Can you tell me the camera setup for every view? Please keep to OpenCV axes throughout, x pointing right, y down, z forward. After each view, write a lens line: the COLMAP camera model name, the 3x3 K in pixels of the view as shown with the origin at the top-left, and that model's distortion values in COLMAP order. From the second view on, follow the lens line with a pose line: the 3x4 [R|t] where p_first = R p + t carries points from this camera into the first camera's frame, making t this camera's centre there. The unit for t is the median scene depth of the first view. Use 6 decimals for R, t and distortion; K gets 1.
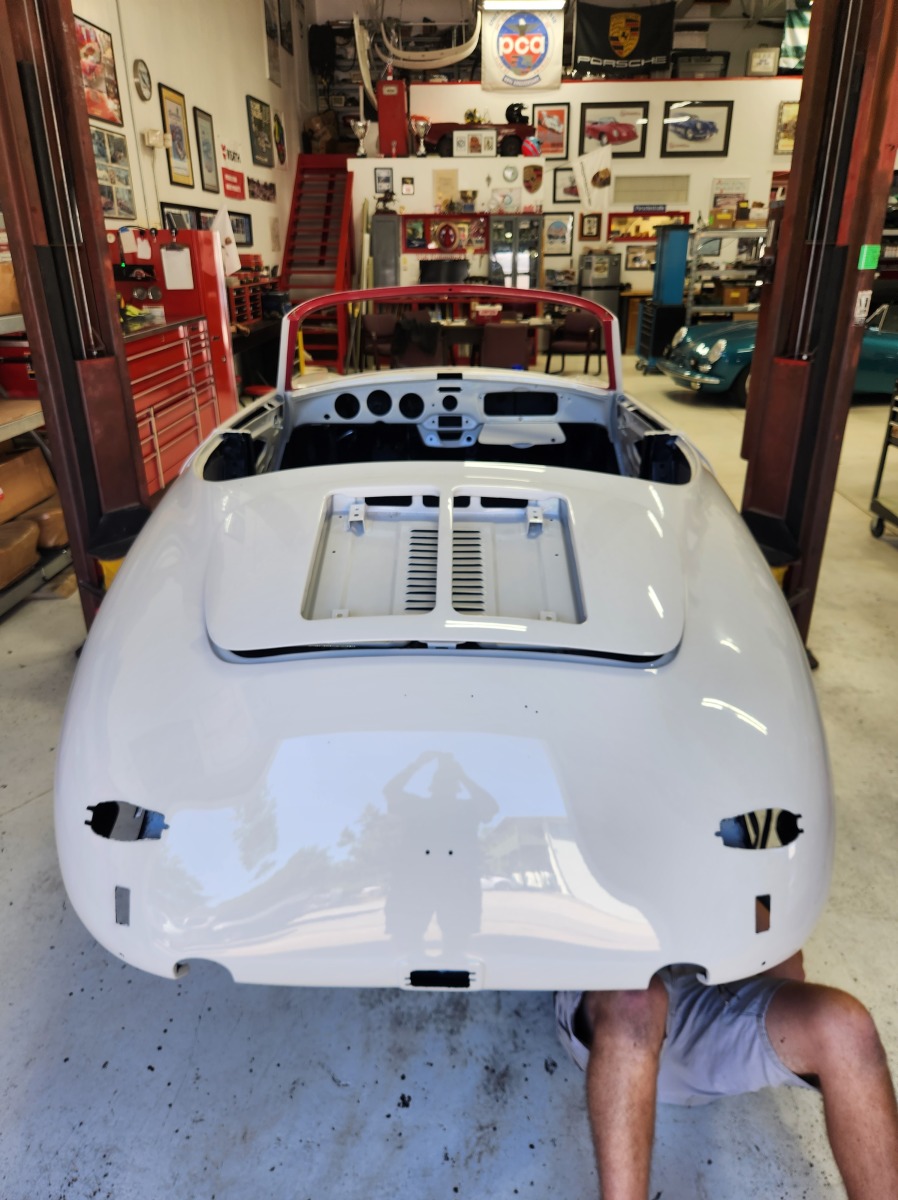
lens RADIAL K [[819.0, 0, 449.0], [0, 819.0, 600.0], [0, 0, 1]] dist [0.077001, -0.066801]
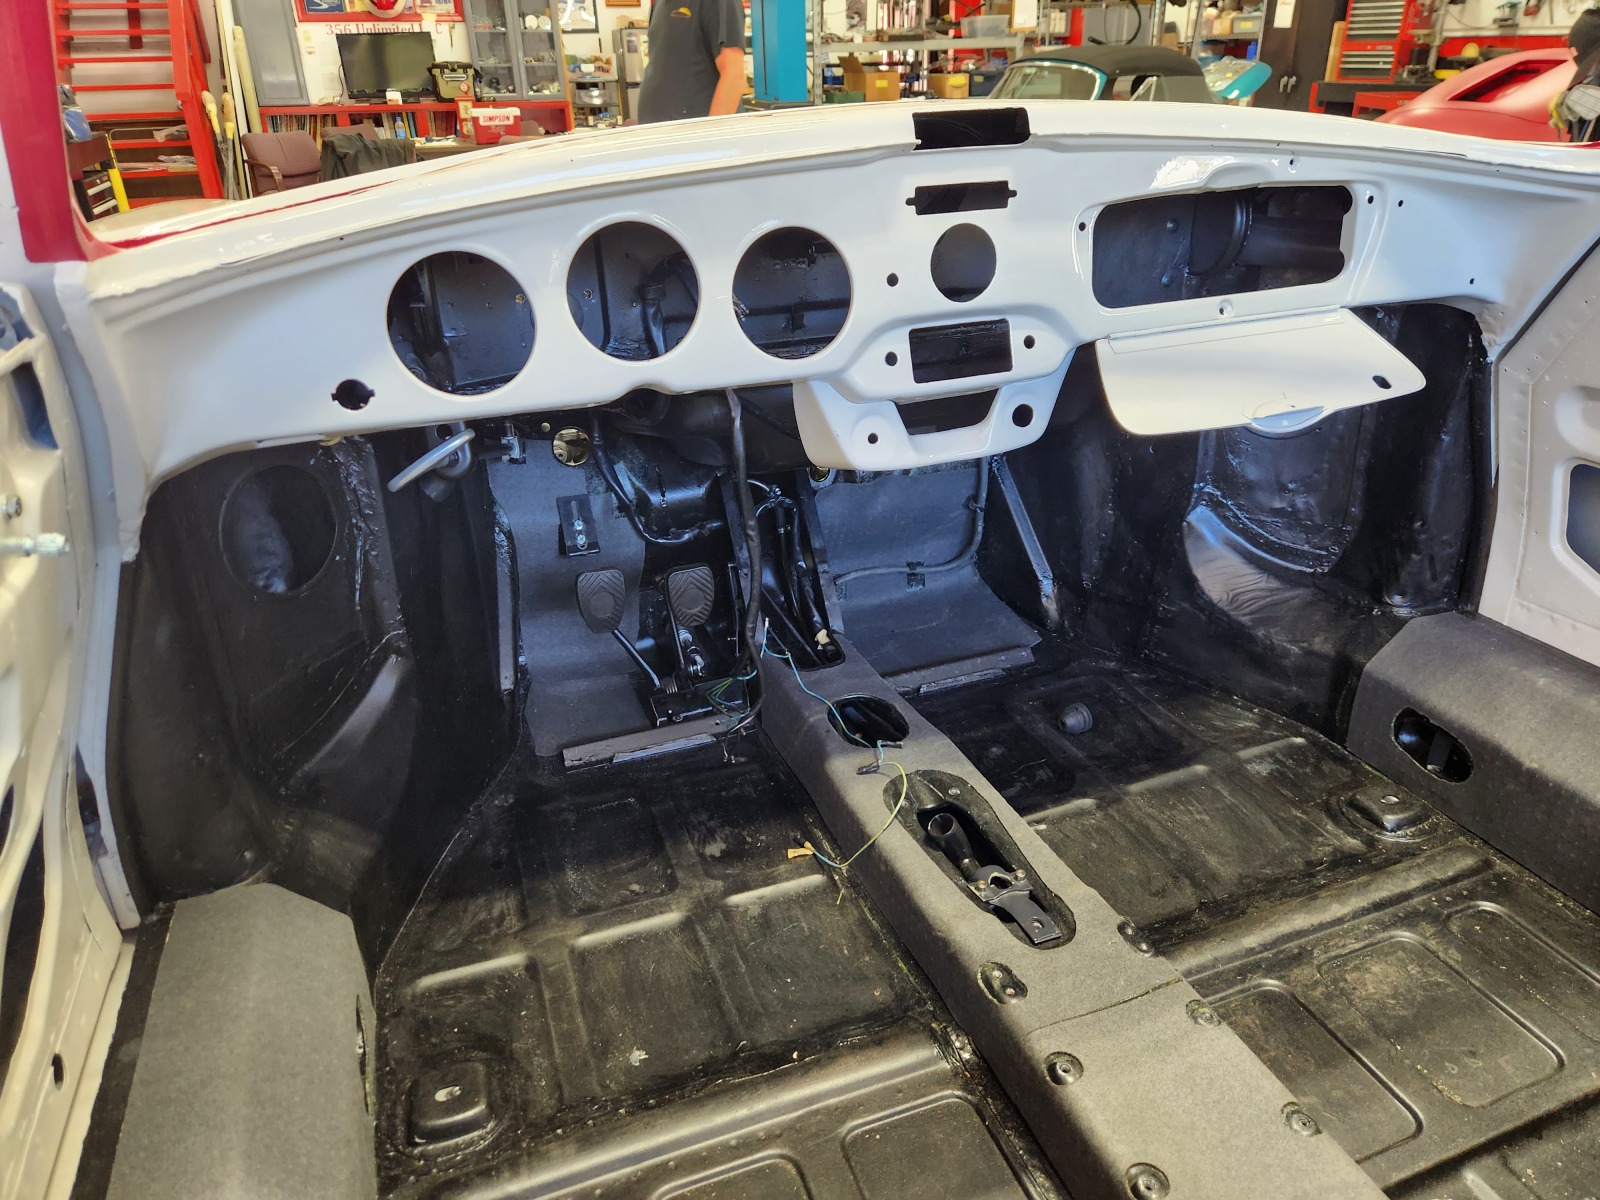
lens RADIAL K [[1091.9, 0, 800.0], [0, 1091.9, 600.0], [0, 0, 1]] dist [0.077001, -0.066801]
pose [[0.936892, -0.171621, 0.304596, -0.041497], [0.156618, 0.984941, 0.073221, -0.054536], [-0.312576, -0.020895, 0.949663, 0.223043]]
